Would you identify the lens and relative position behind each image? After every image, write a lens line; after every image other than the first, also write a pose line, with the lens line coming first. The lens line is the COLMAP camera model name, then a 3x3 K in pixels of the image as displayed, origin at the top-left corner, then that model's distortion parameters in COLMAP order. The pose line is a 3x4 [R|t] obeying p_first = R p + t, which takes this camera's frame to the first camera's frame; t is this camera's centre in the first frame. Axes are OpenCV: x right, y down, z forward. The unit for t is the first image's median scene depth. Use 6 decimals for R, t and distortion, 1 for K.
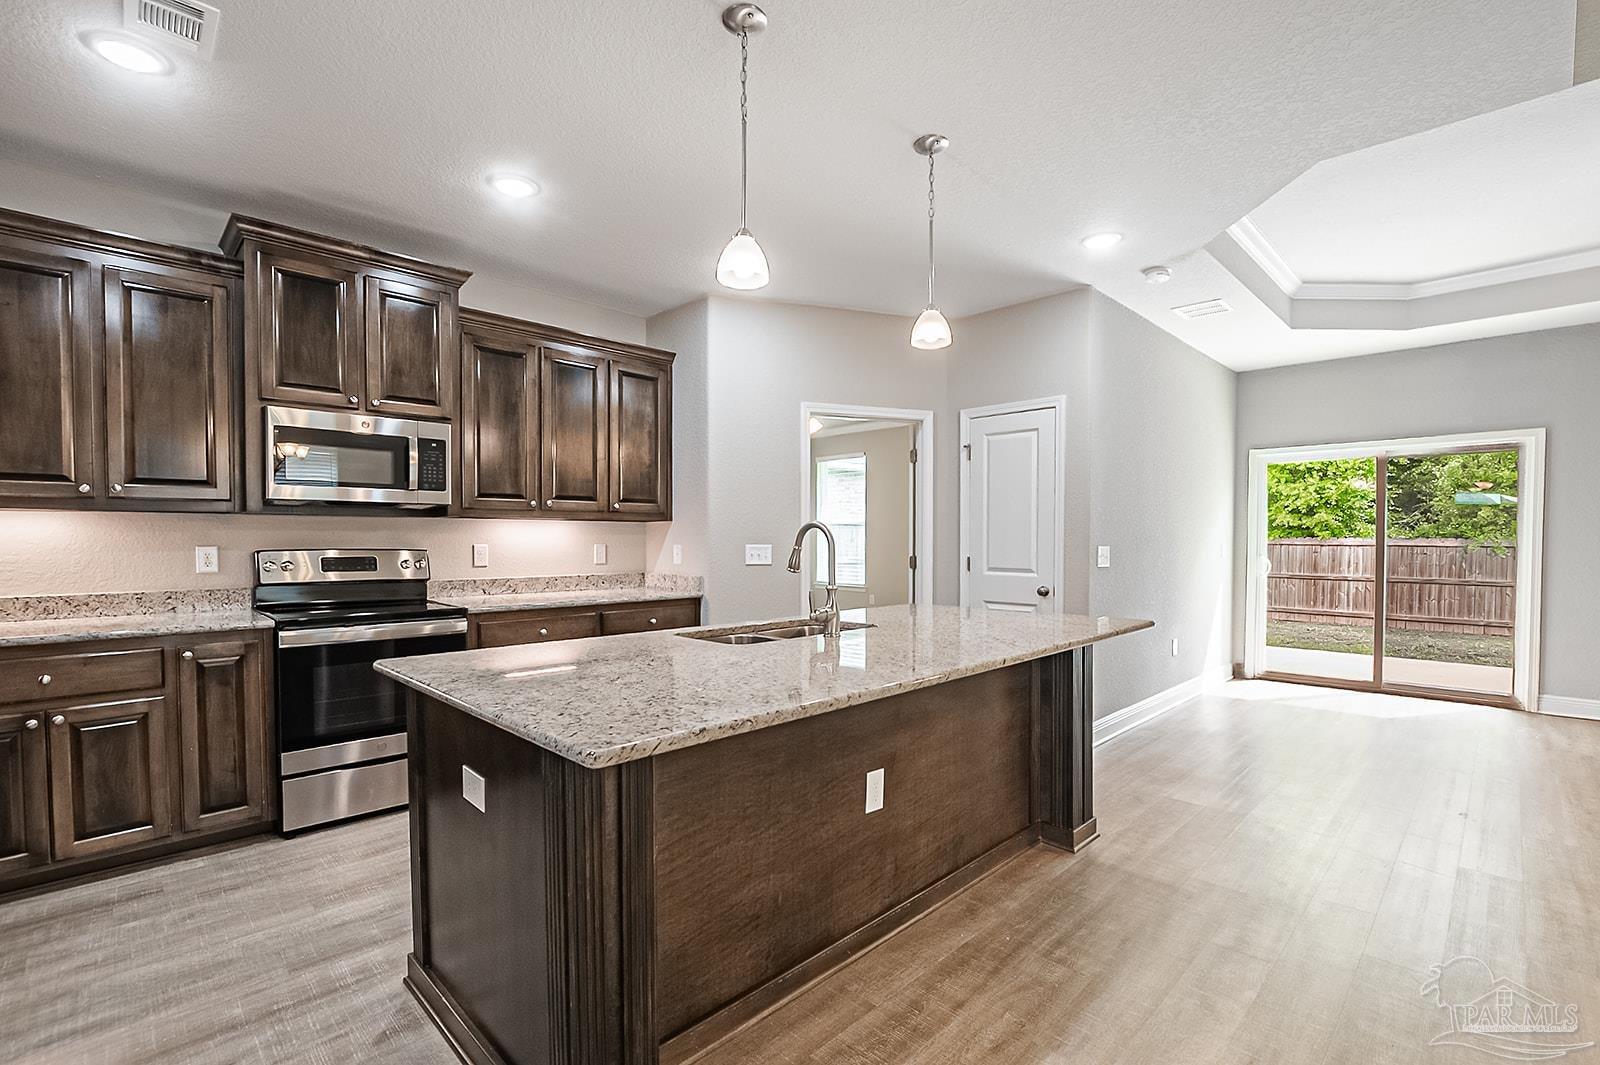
lens RADIAL K [[718.0, 0, 814.5], [0, 718.0, 552.2], [0, 0, 1]] dist [-0.024954, 0.004831]
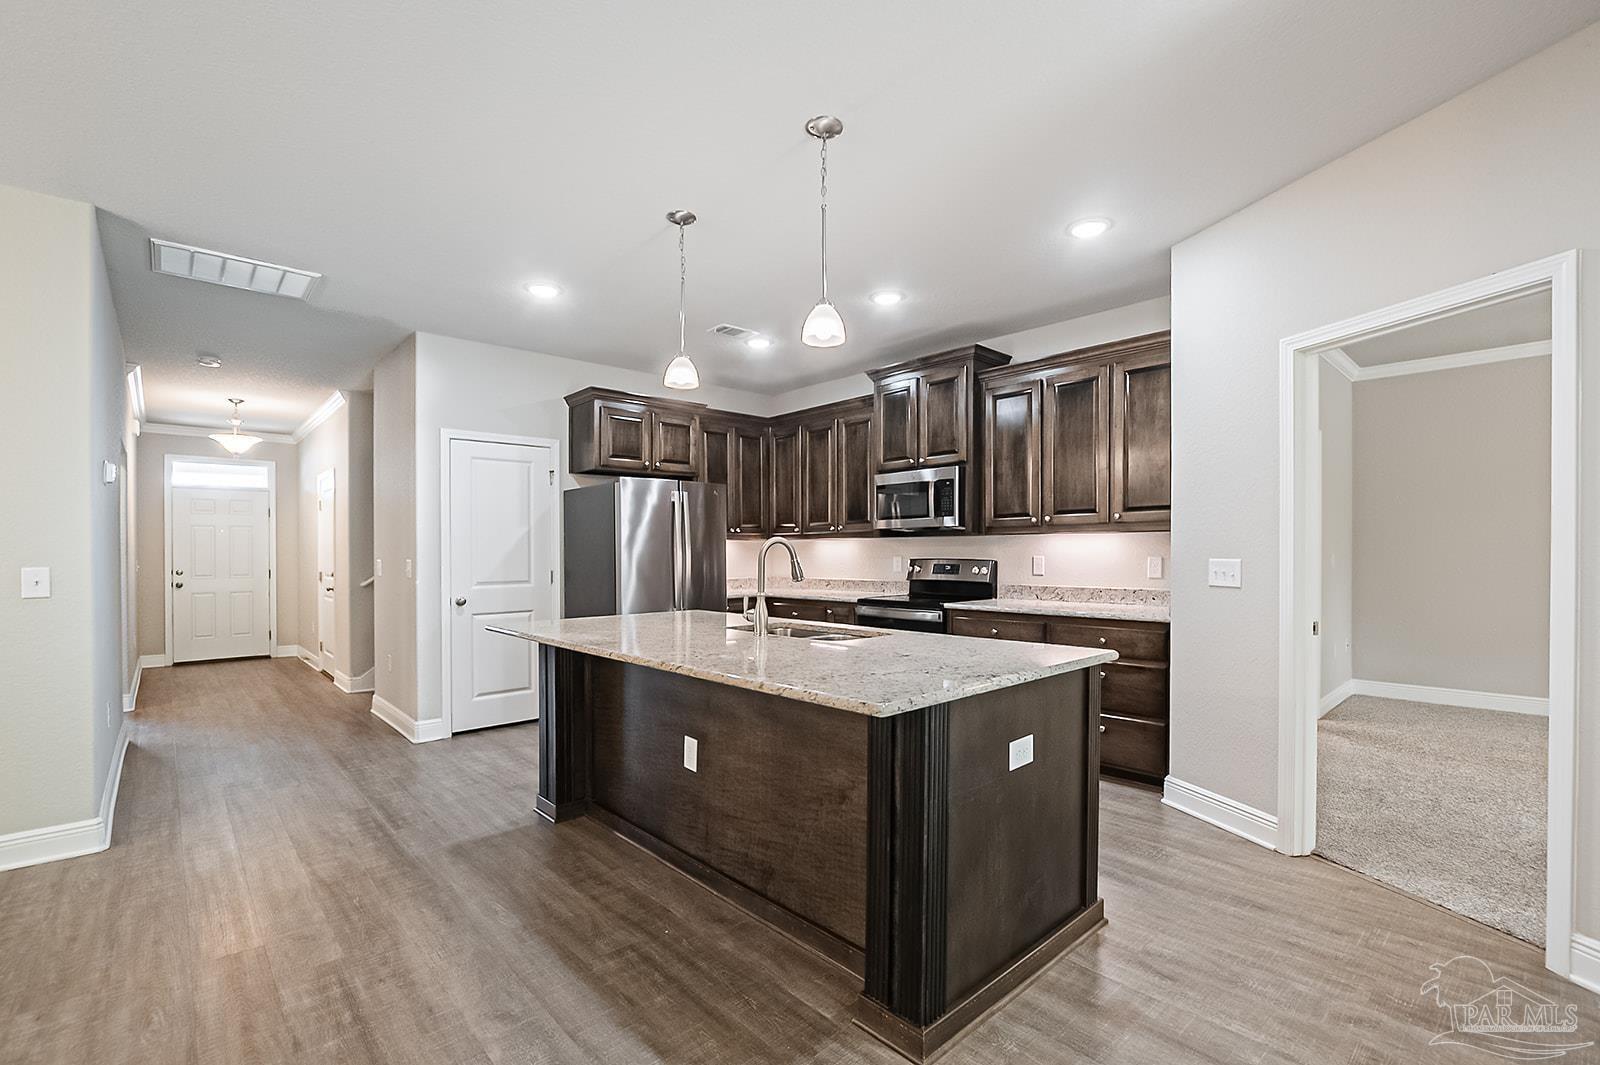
lens RADIAL K [[705.5, 0, 807.3], [0, 705.5, 547.1], [0, 0, 1]] dist [-0.024697, 0.000195]
pose [[-0.046480, -0.007312, -0.998892, 0.844756], [-0.015247, 0.999862, -0.006610, -0.014933], [0.998803, 0.014923, -0.046586, 0.810253]]
